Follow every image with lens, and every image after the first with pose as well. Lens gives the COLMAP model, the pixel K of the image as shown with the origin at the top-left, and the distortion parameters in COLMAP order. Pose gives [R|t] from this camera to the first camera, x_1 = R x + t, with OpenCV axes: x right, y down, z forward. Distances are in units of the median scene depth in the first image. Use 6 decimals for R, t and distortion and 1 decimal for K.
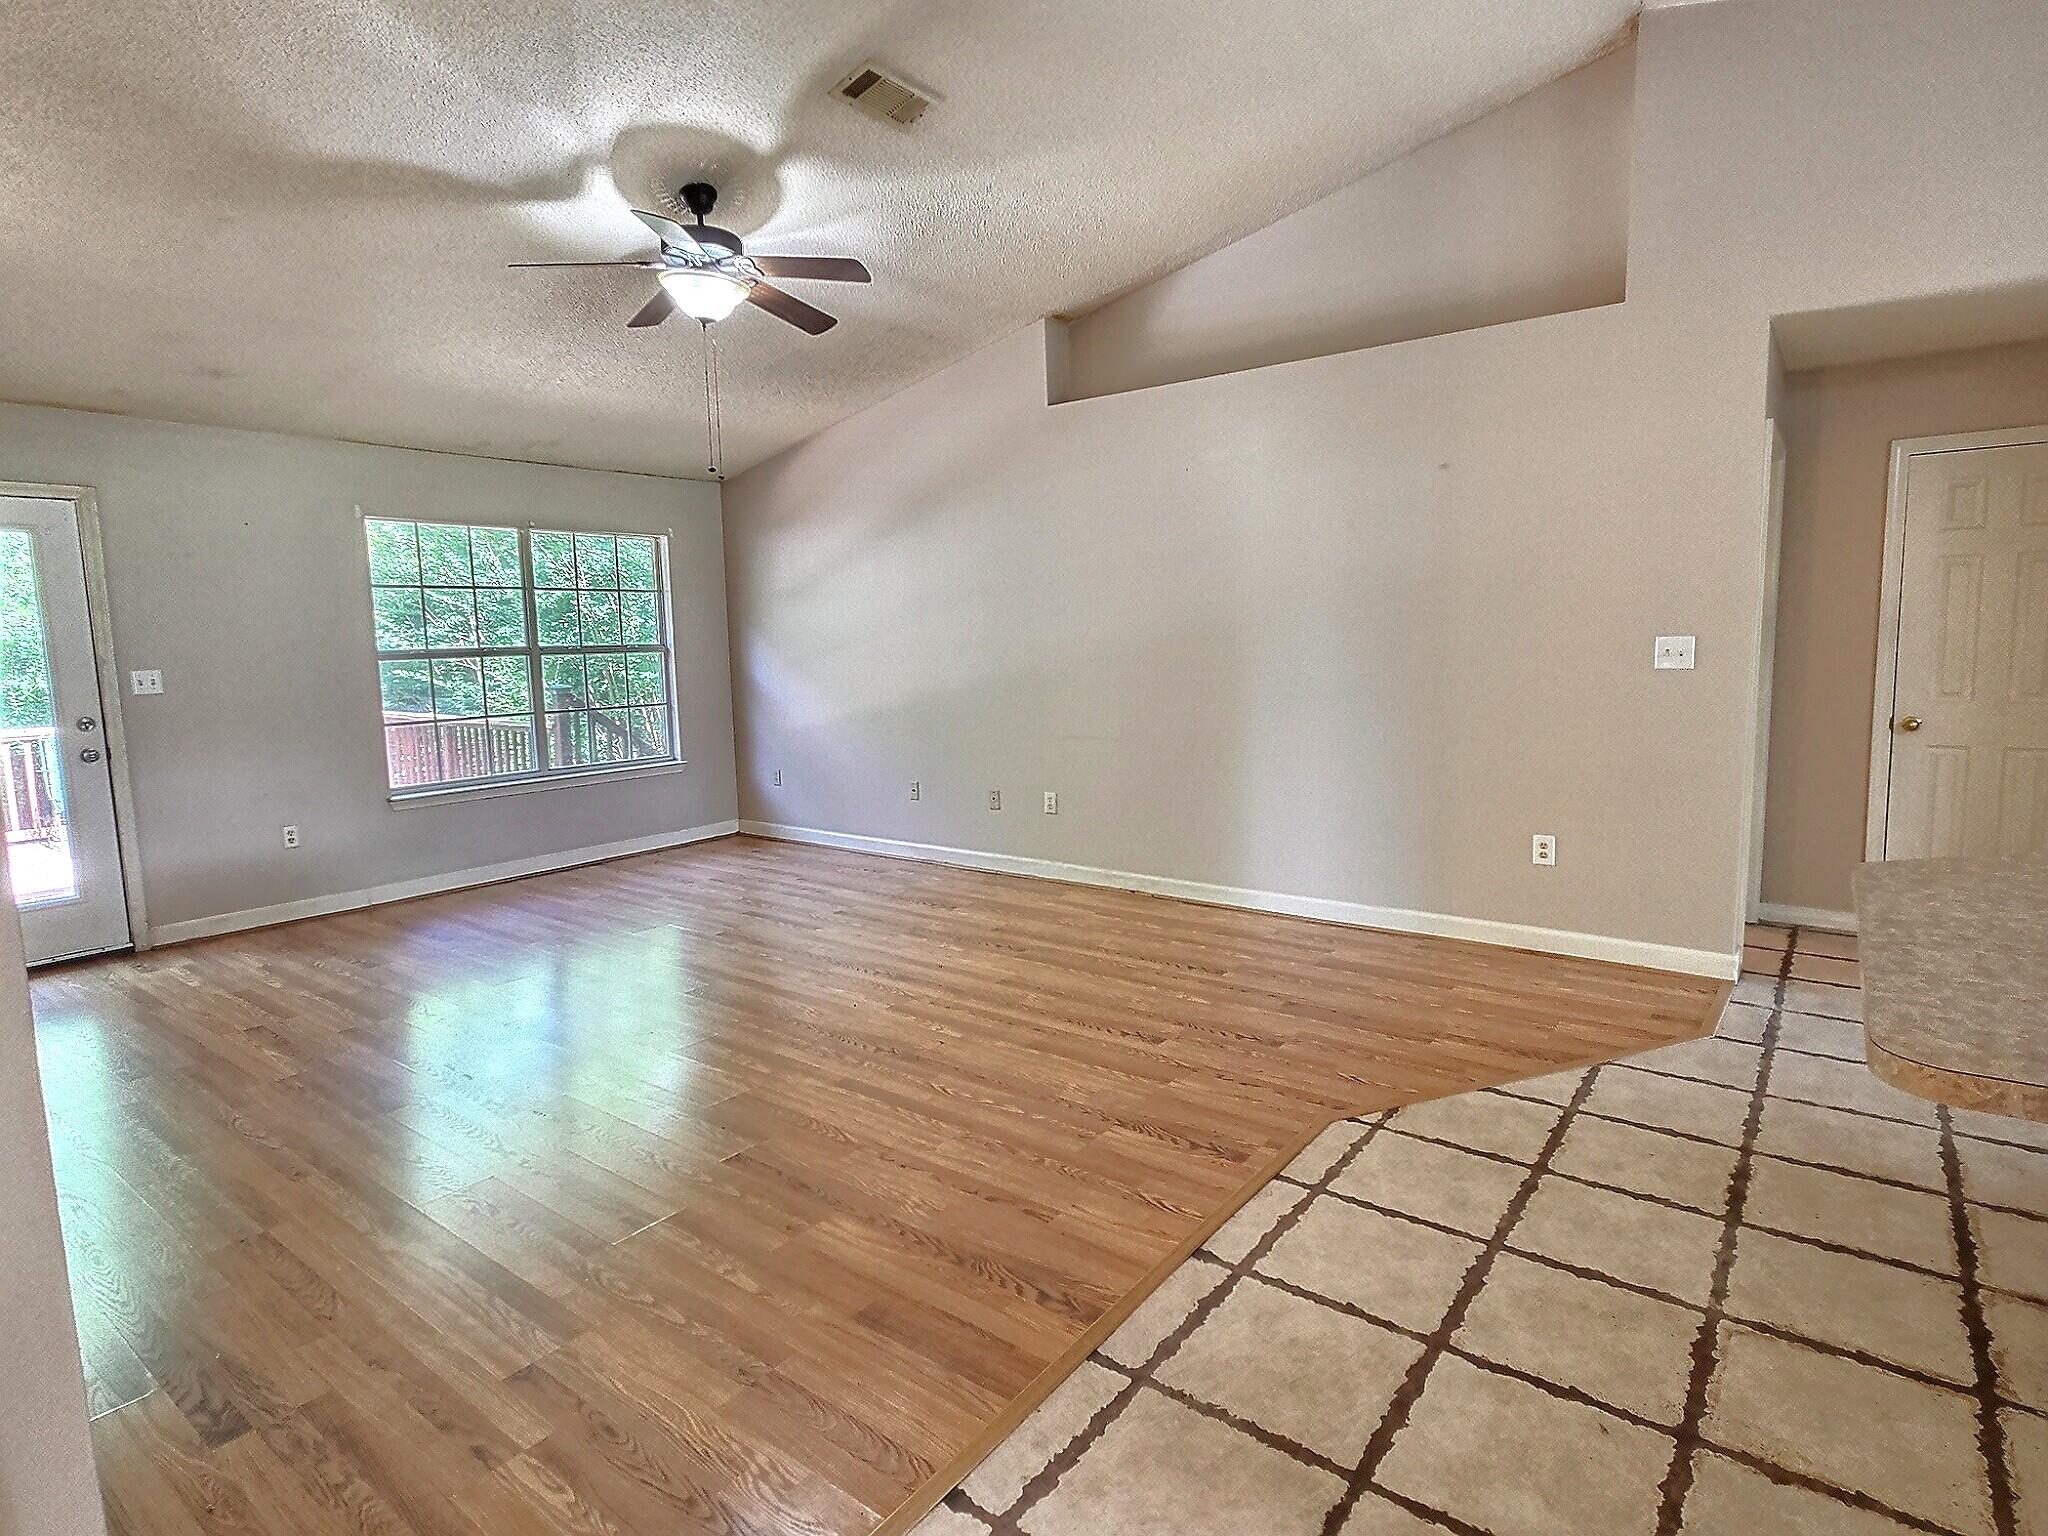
lens RADIAL K [[1091.3, 0, 1024.8], [0, 1091.3, 751.4], [0, 0, 1]] dist [0.004132, -0.002790]
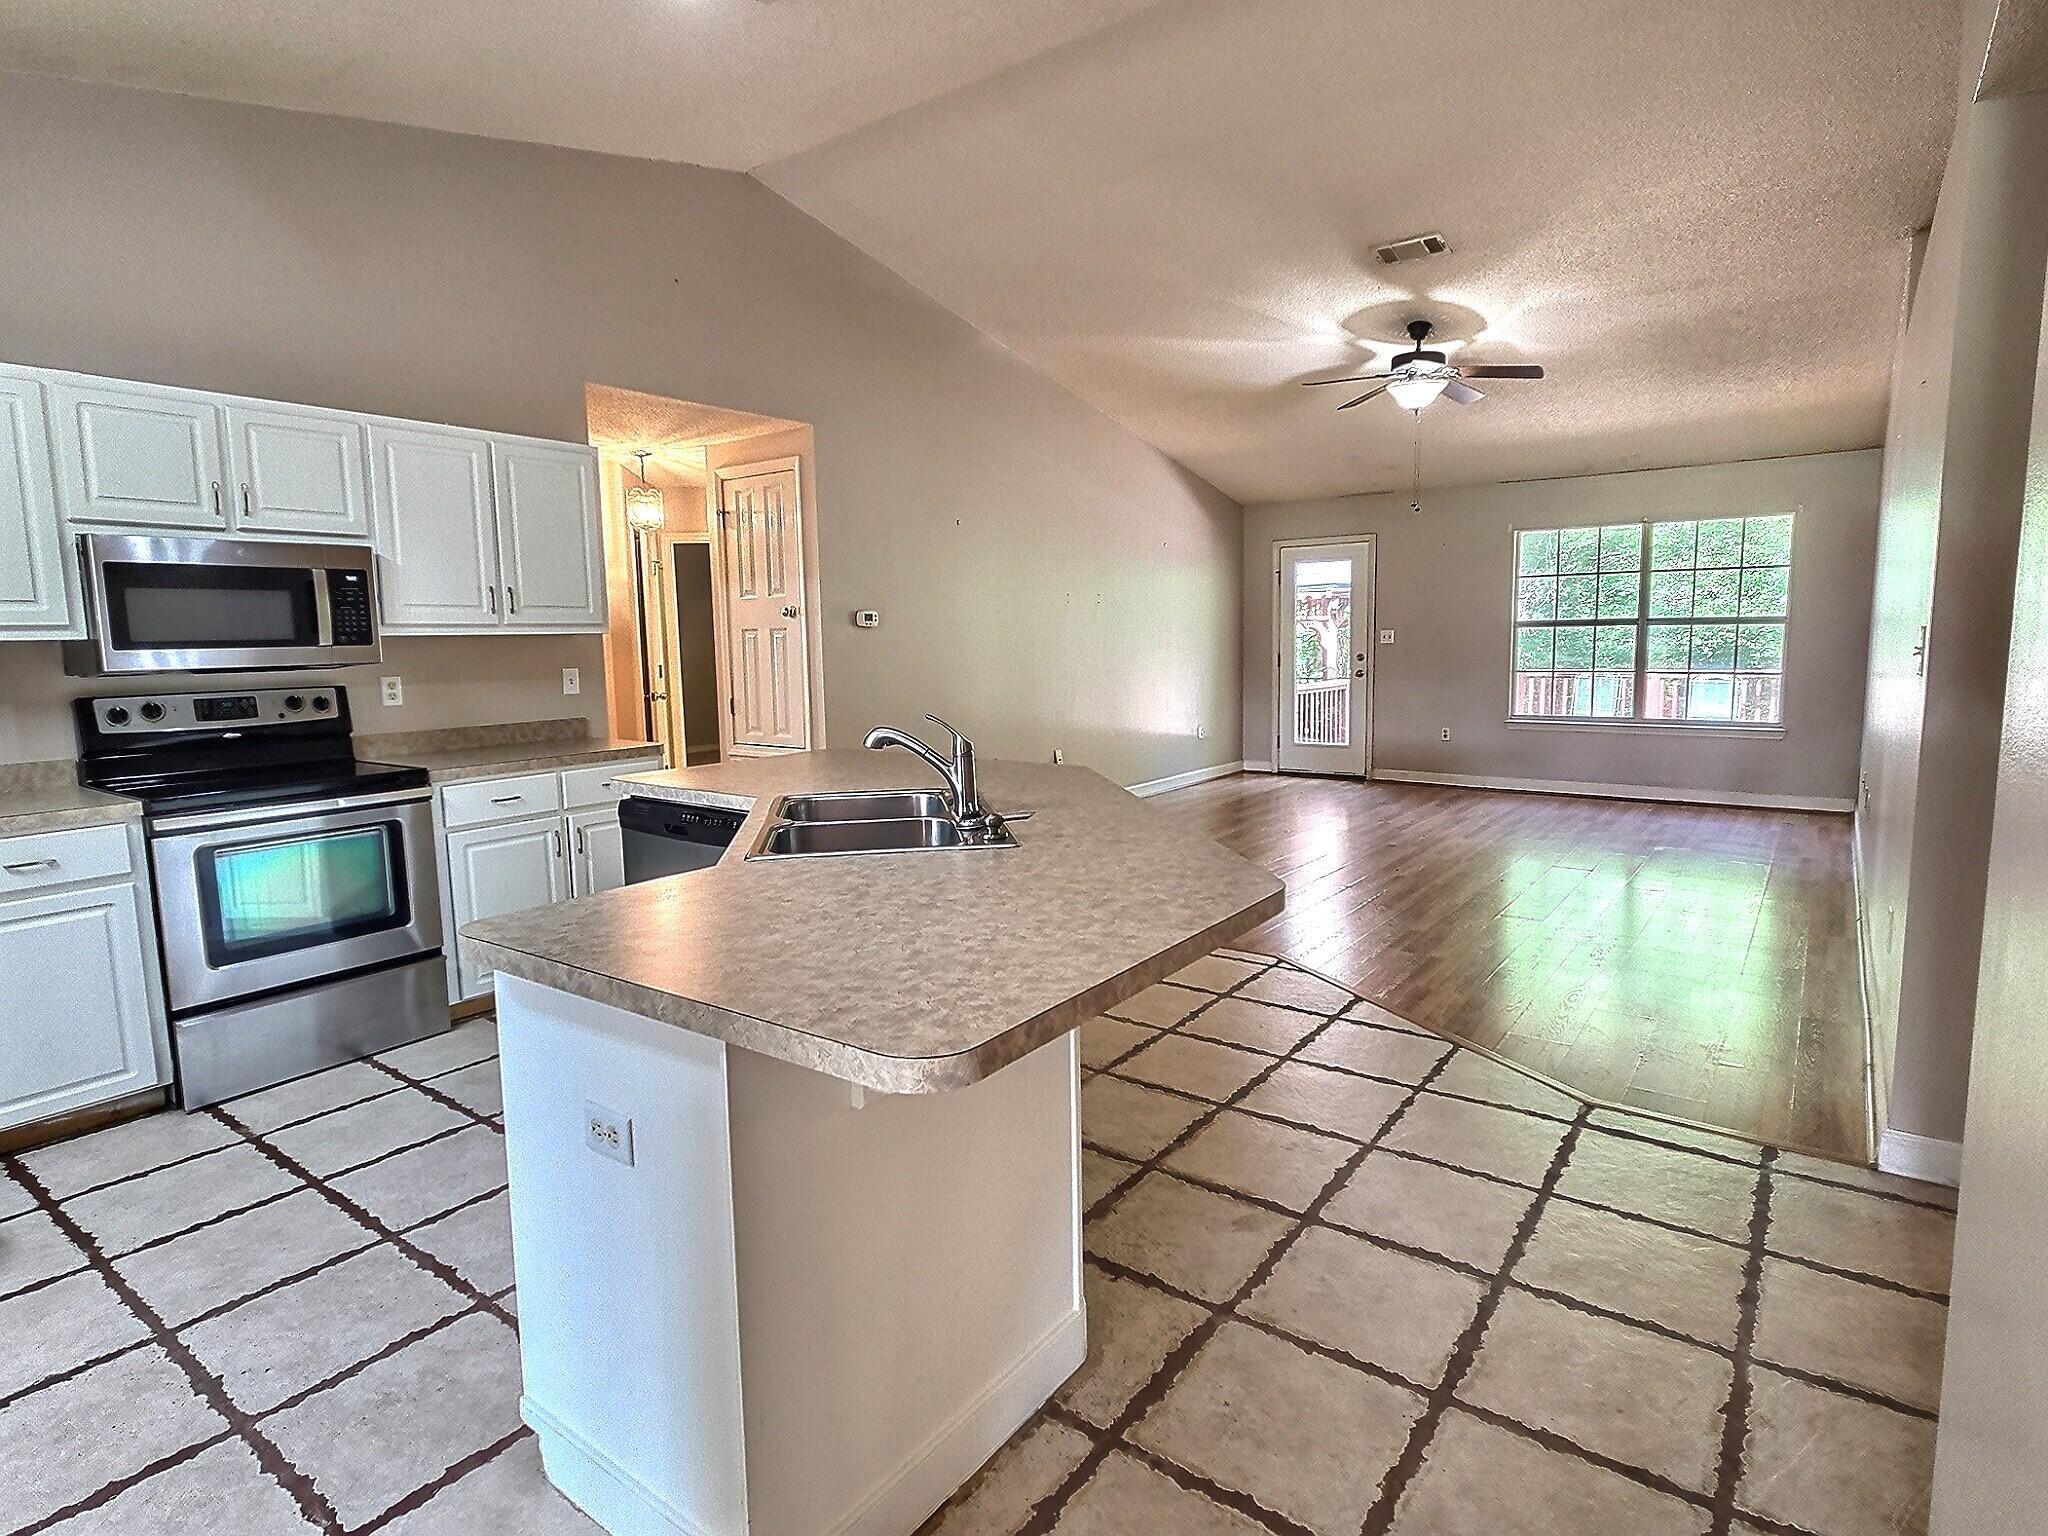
lens RADIAL K [[1091.3, 0, 1030.6], [0, 1091.3, 760.5], [0, 0, 1]] dist [0.004132, -0.002790]
pose [[0.000013, 0.138715, -0.990332, 1.099325], [-0.089377, 0.986369, 0.138159, -0.061747], [0.995998, 0.088511, 0.012410, 0.409462]]
